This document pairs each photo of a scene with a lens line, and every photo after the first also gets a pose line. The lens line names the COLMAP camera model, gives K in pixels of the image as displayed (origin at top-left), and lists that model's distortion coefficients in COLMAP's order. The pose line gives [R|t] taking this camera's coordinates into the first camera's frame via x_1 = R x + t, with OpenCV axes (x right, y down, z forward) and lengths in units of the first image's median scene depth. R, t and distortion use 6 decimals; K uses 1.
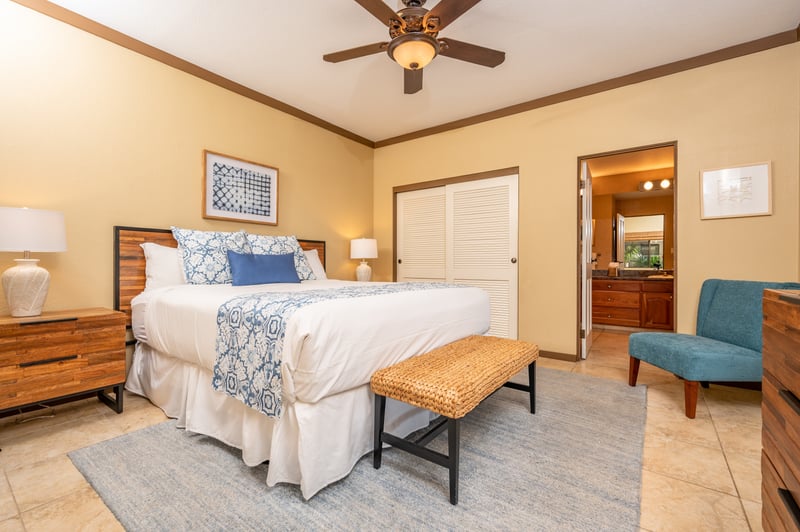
lens RADIAL K [[353.4, 0, 398.8], [0, 353.4, 275.7], [0, 0, 1]] dist [-0.001553, -0.000373]
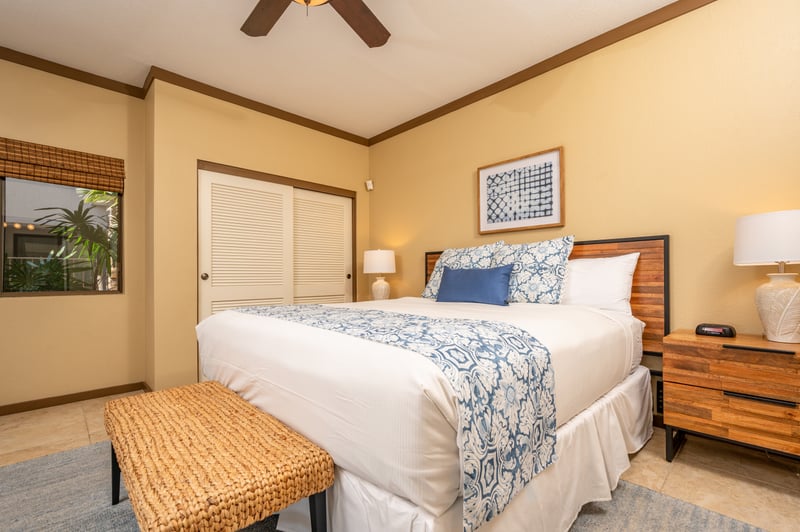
lens RADIAL K [[353.4, 0, 398.8], [0, 353.4, 275.7], [0, 0, 1]] dist [-0.001553, -0.000373]
pose [[-0.162641, -0.011239, -0.986621, 0.447491], [-0.031471, 0.999485, -0.006198, -0.028095], [0.986183, 0.030042, -0.162911, 0.855333]]
